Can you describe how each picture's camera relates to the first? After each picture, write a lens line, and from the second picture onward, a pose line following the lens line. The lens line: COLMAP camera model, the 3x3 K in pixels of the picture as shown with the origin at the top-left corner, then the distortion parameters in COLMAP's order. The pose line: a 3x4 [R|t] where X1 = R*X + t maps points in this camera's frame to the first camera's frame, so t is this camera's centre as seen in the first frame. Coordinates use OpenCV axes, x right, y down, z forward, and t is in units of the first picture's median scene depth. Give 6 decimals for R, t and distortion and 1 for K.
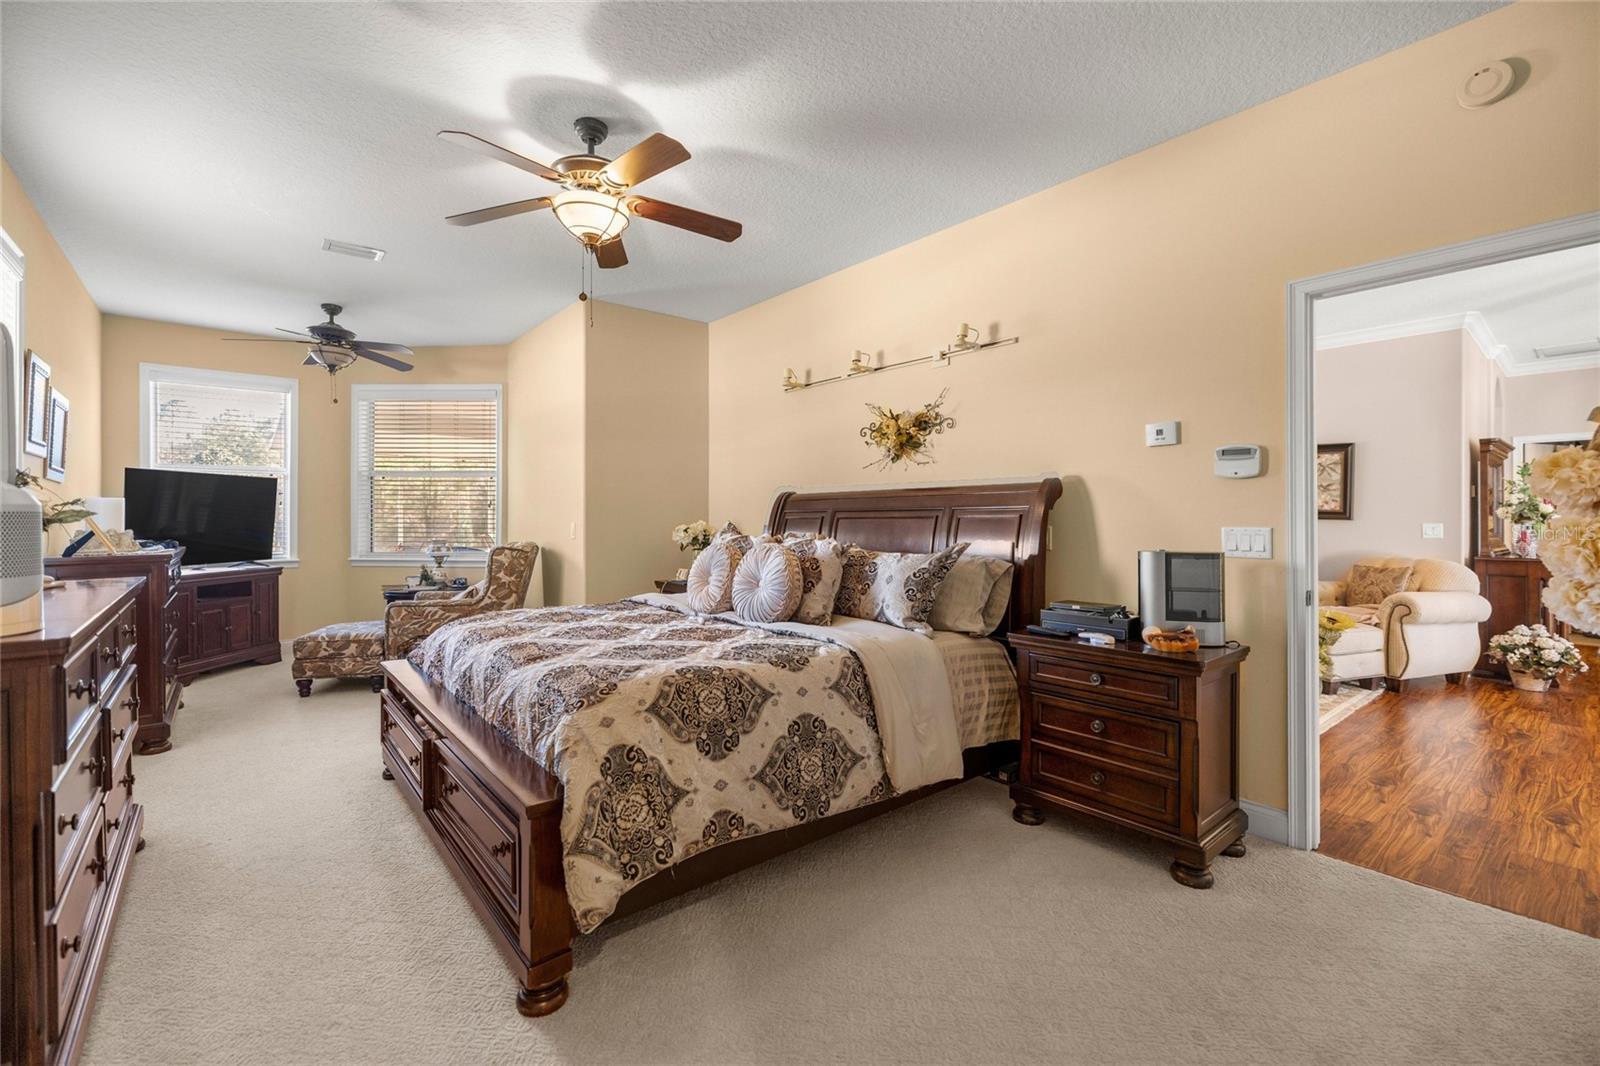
lens RADIAL K [[680.5, 0, 794.2], [0, 680.5, 515.8], [0, 0, 1]] dist [0.002848, -0.000811]
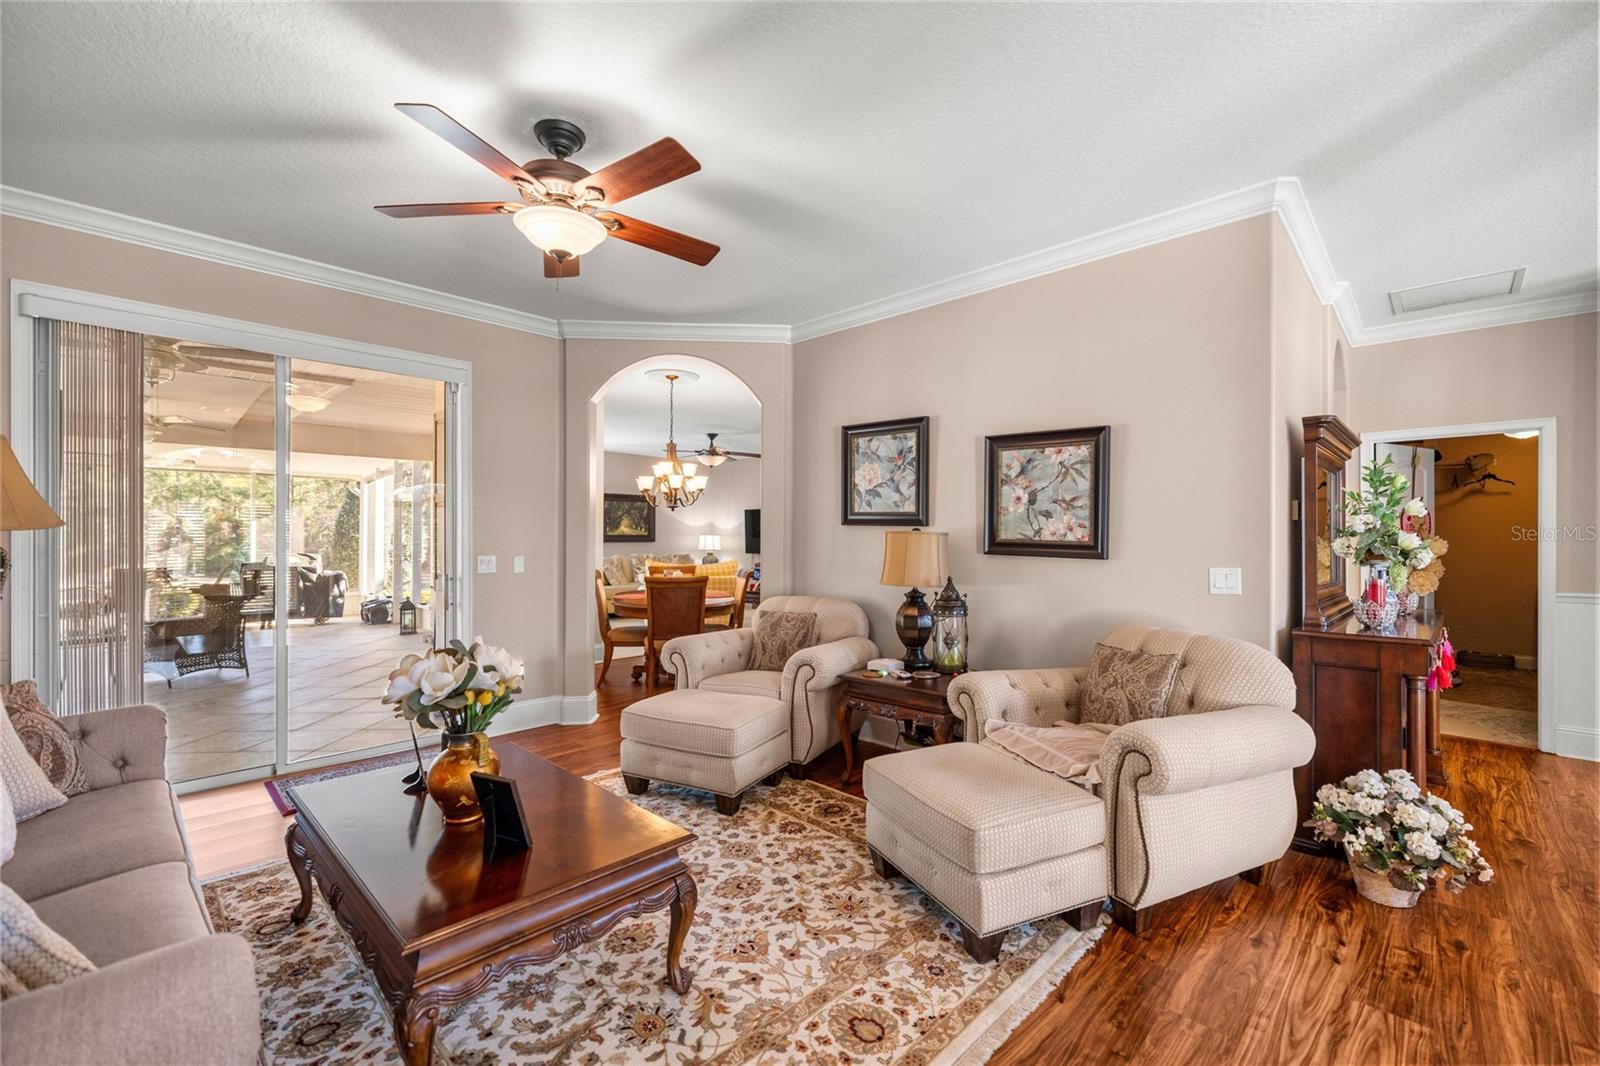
lens RADIAL K [[680.5, 0, 793.5], [0, 680.5, 535.1], [0, 0, 1]] dist [0.002848, -0.000811]
pose [[0.993997, 0.000088, 0.109404, 0.564965], [0.000318, 0.999993, -0.003696, -0.014352], [-0.109403, 0.003709, 0.993991, 0.523586]]
